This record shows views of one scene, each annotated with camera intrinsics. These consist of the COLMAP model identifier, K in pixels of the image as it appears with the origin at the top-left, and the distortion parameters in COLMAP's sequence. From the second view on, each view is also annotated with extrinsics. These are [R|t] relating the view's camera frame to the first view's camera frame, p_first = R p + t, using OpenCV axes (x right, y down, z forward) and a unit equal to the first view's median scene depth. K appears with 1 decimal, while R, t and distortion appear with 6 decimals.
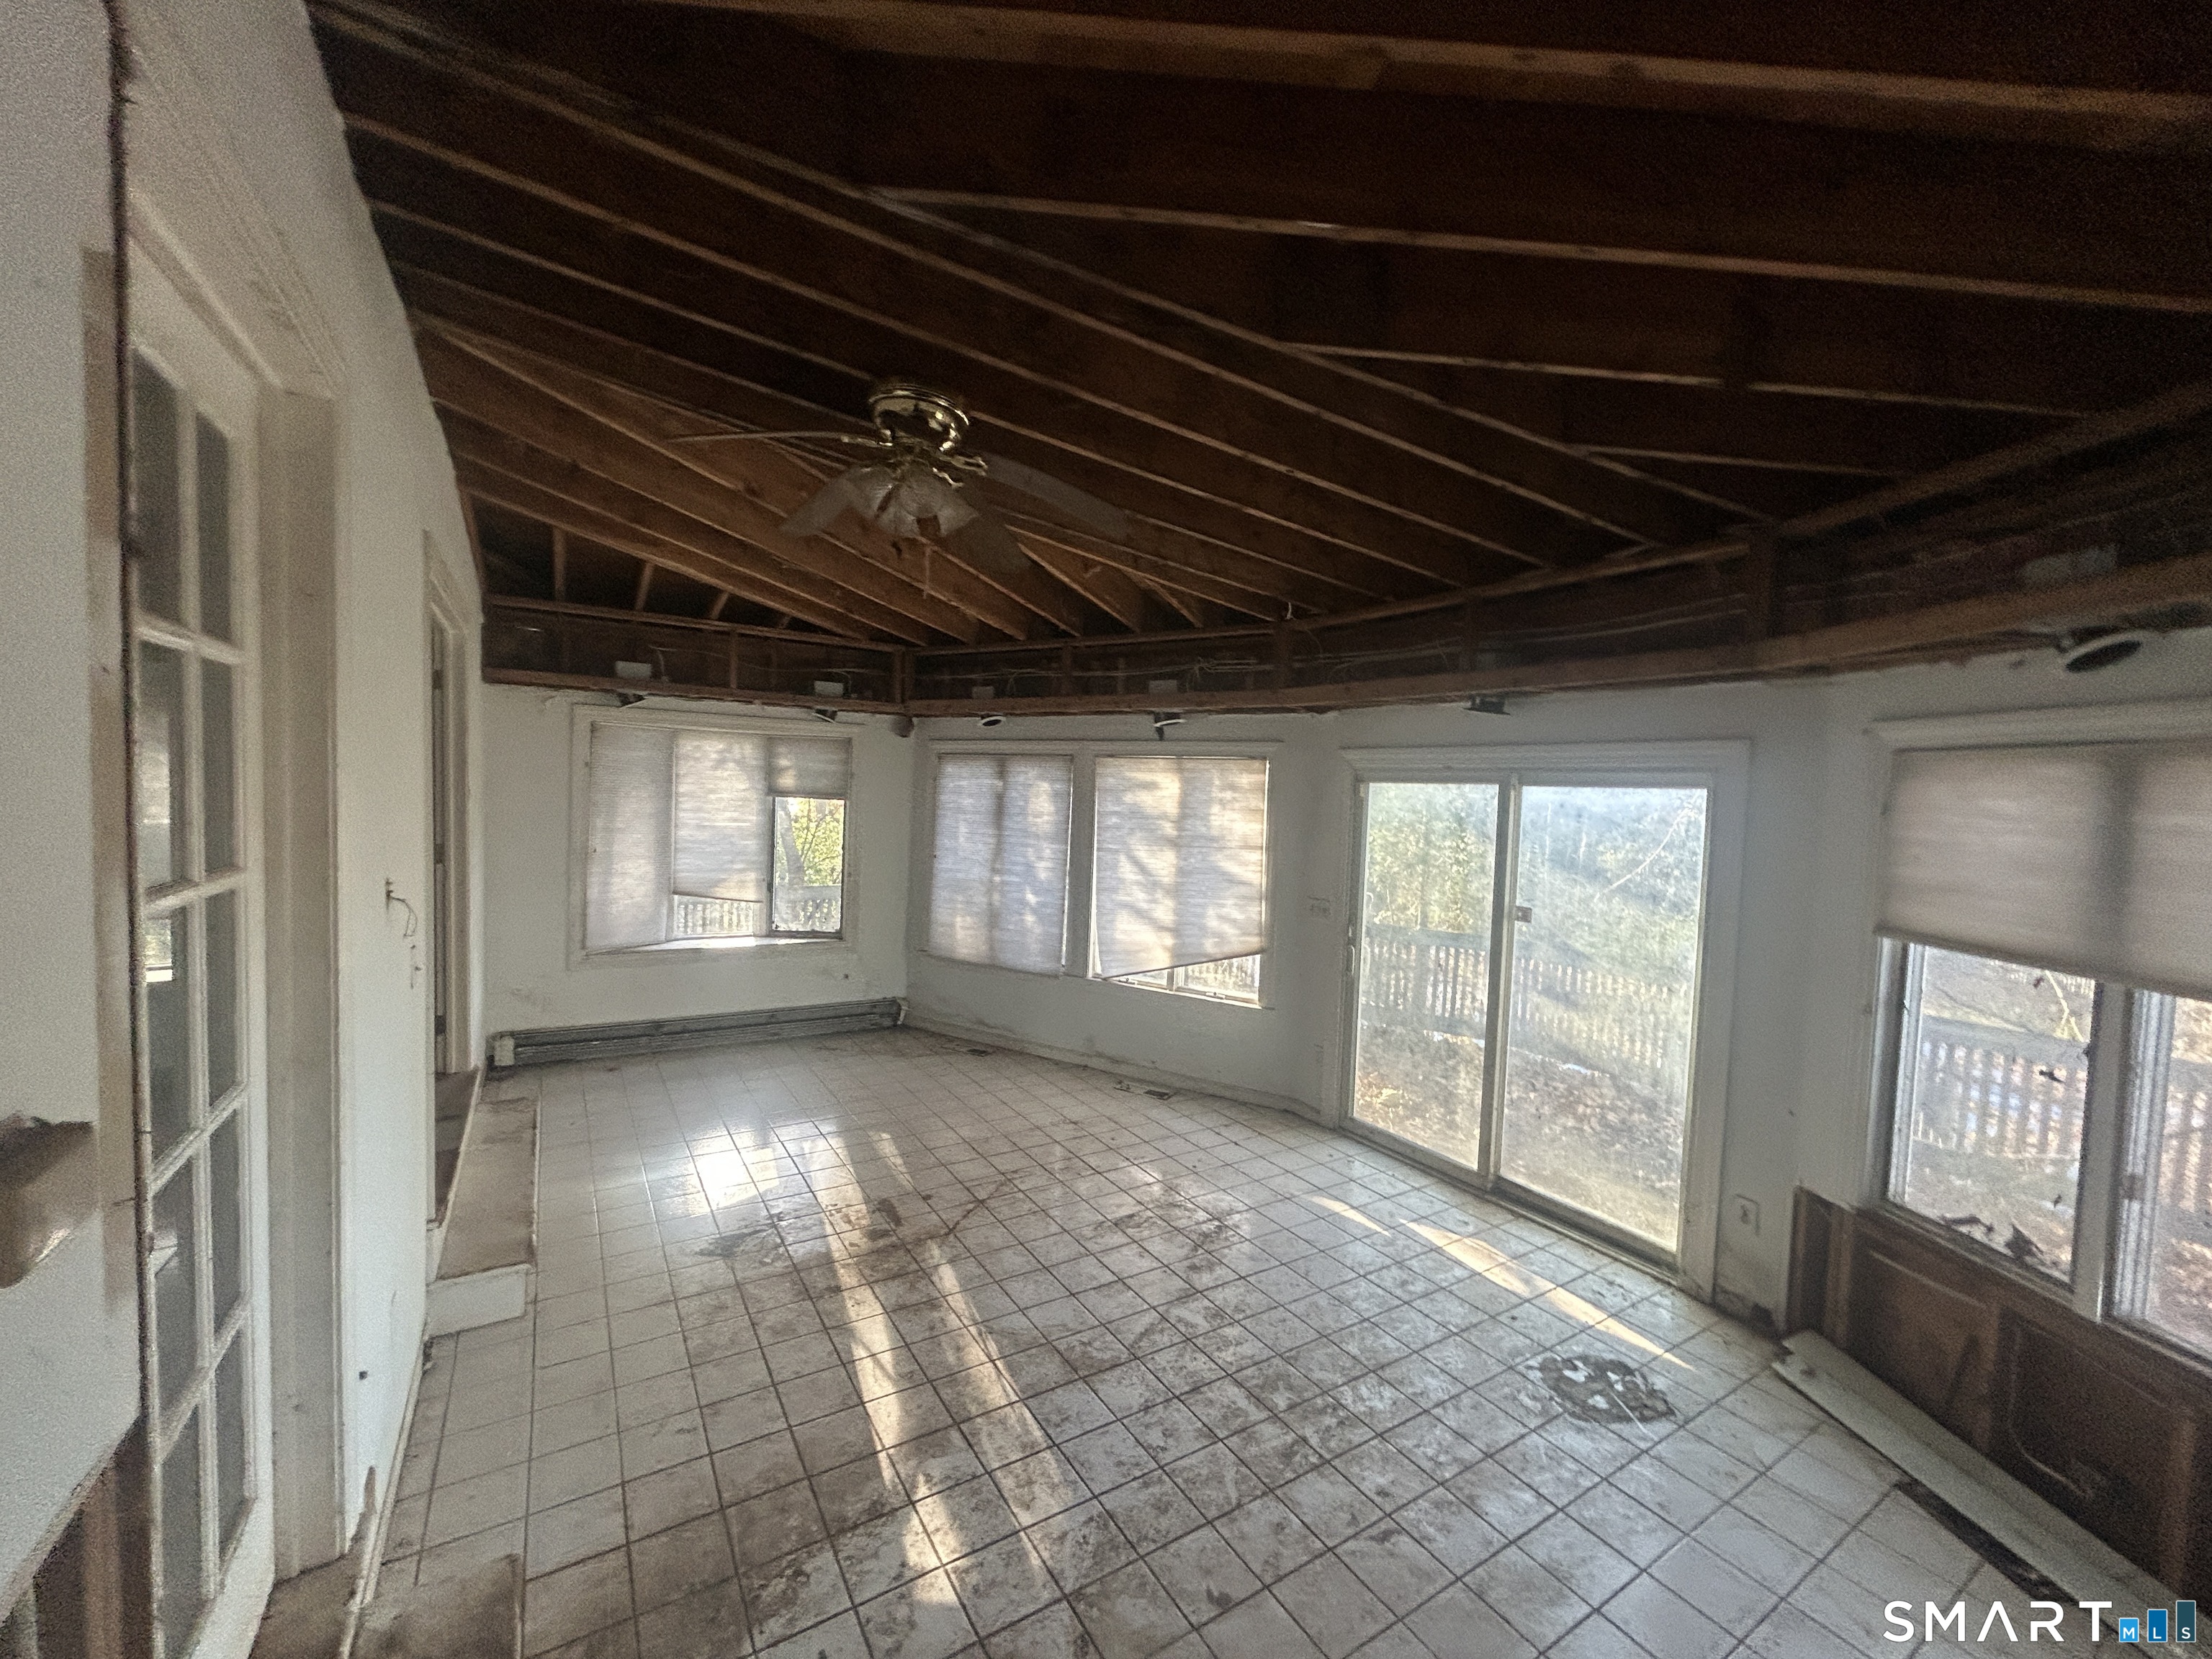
lens RADIAL K [[894.5, 0, 1094.5], [0, 894.5, 826.9], [0, 0, 1]] dist [-0.001810, 0.001997]
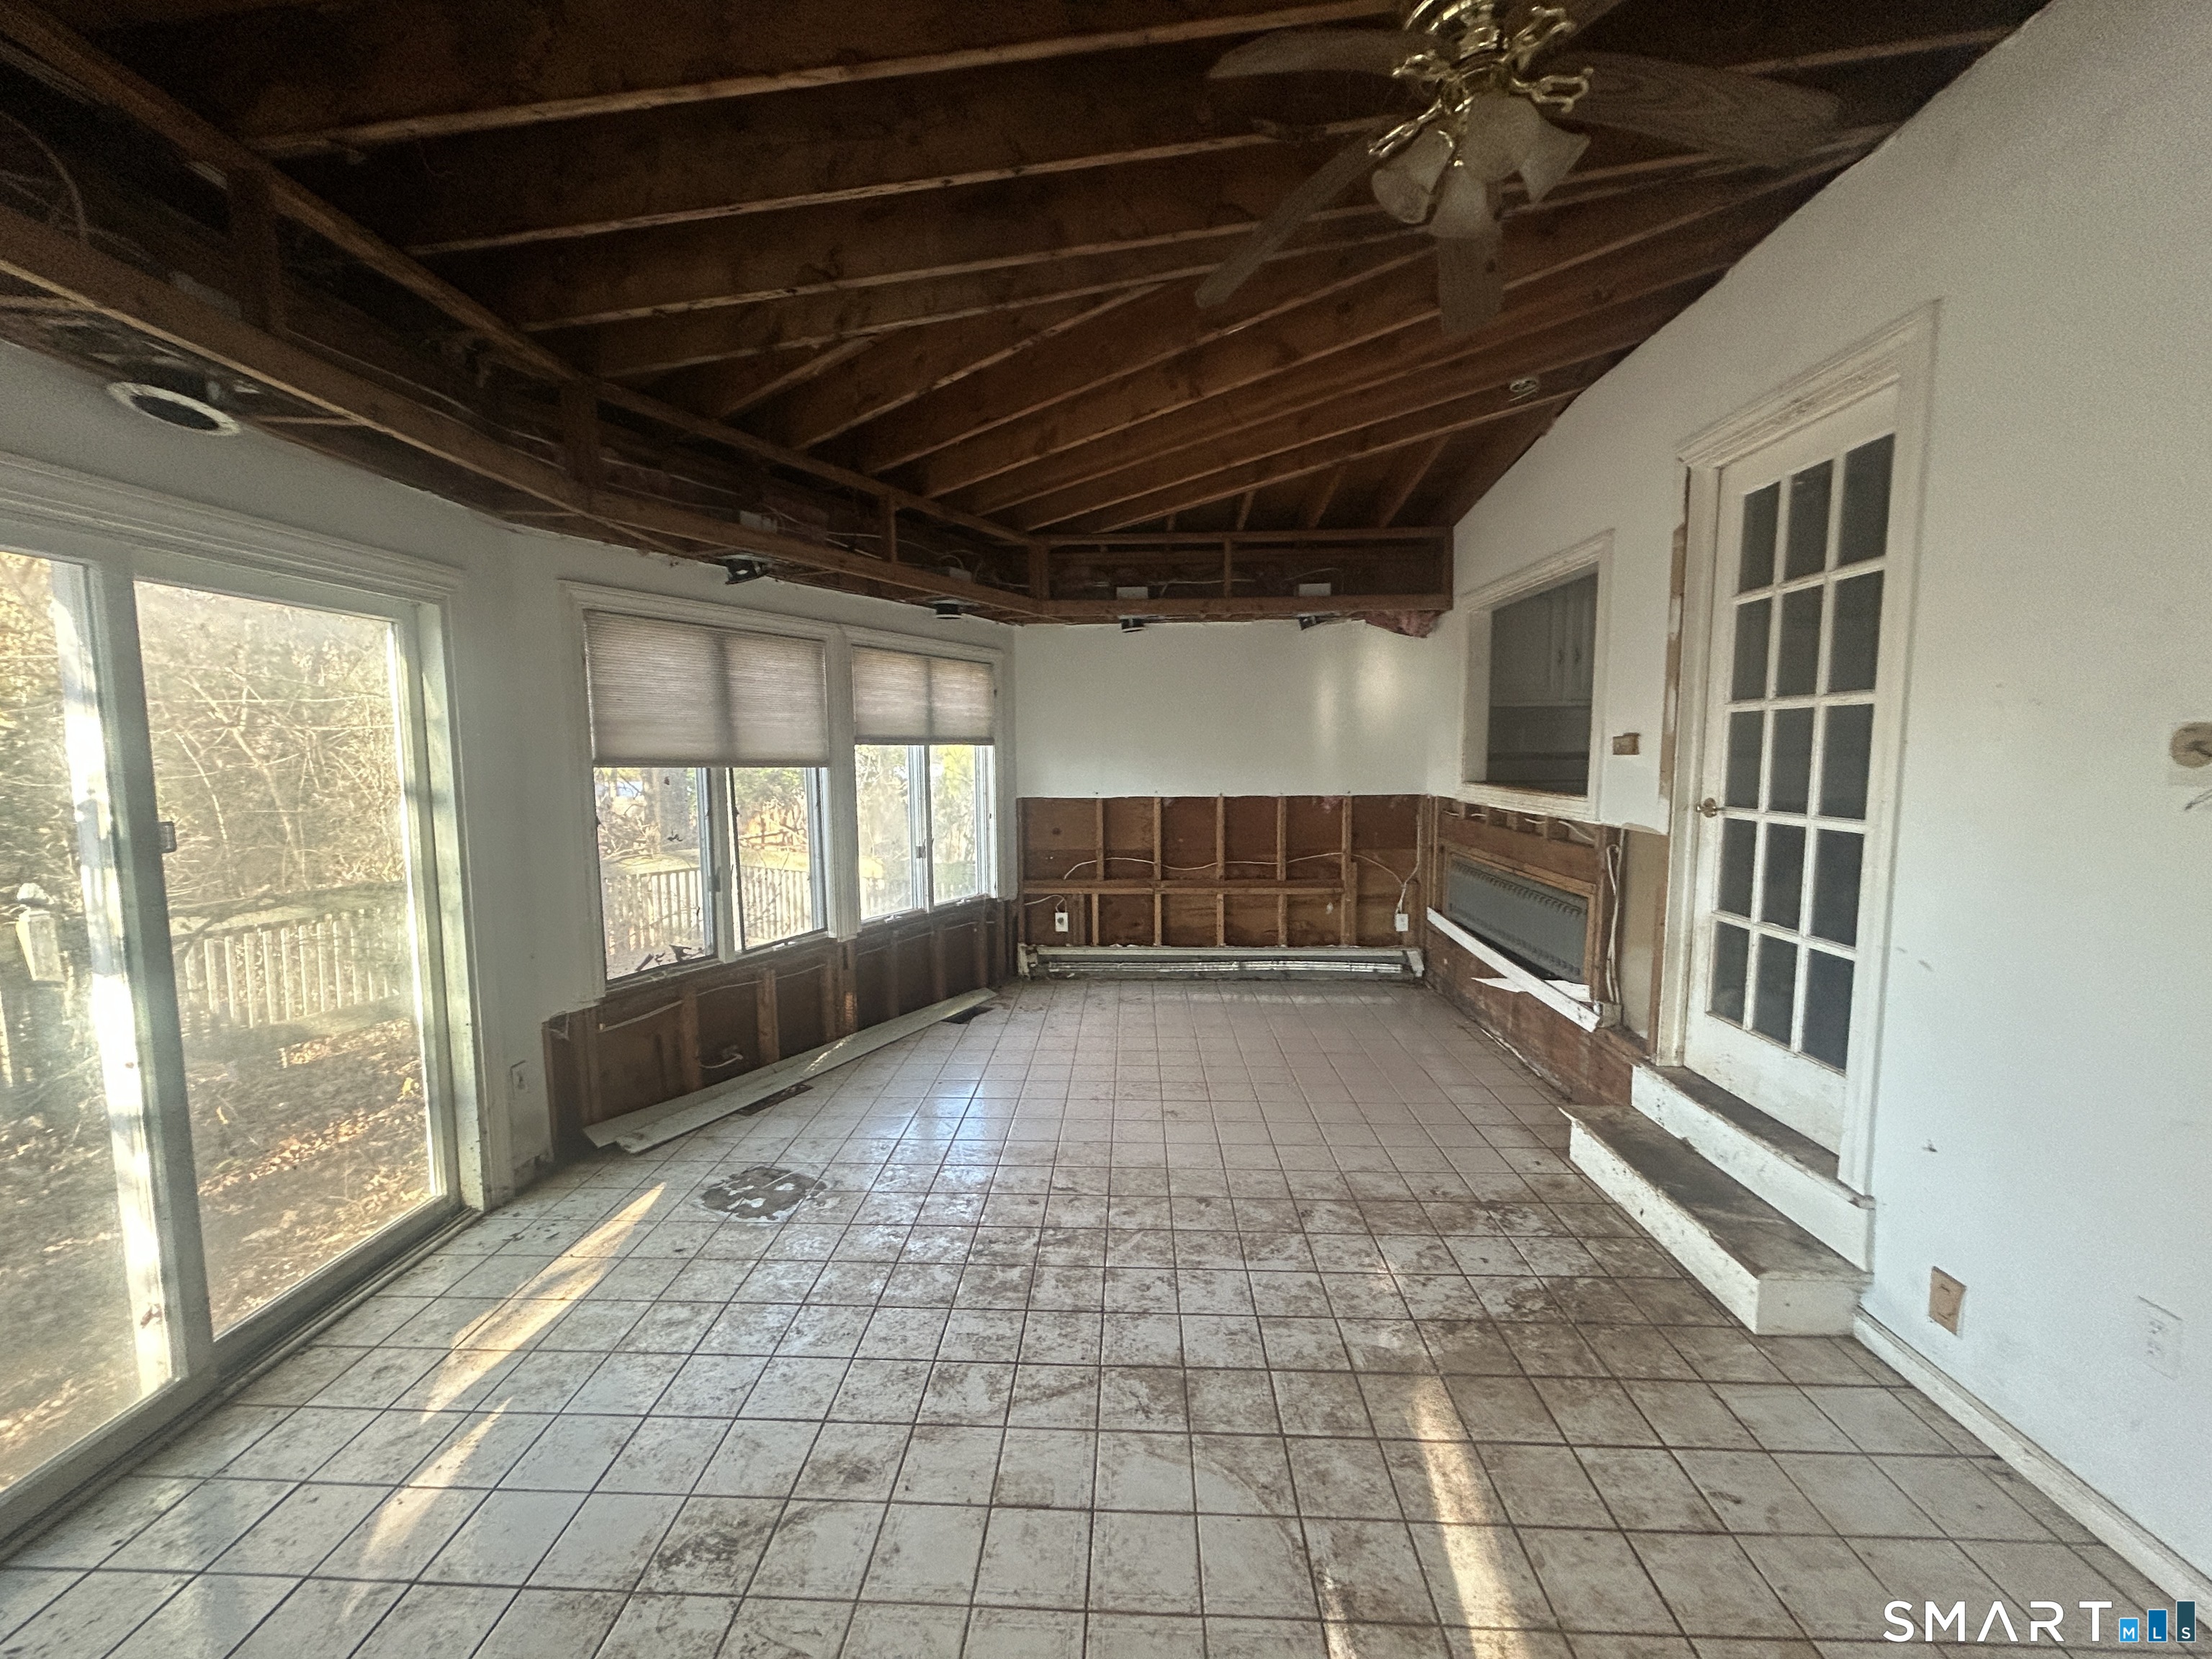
lens RADIAL K [[894.5, 0, 1106.8], [0, 894.5, 826.9], [0, 0, 1]] dist [-0.001810, 0.001997]
pose [[-0.835984, -0.082677, 0.542490, -0.347594], [-0.000837, 0.988776, 0.149401, 0.021775], [-0.548753, 0.124443, -0.826671, 1.631367]]
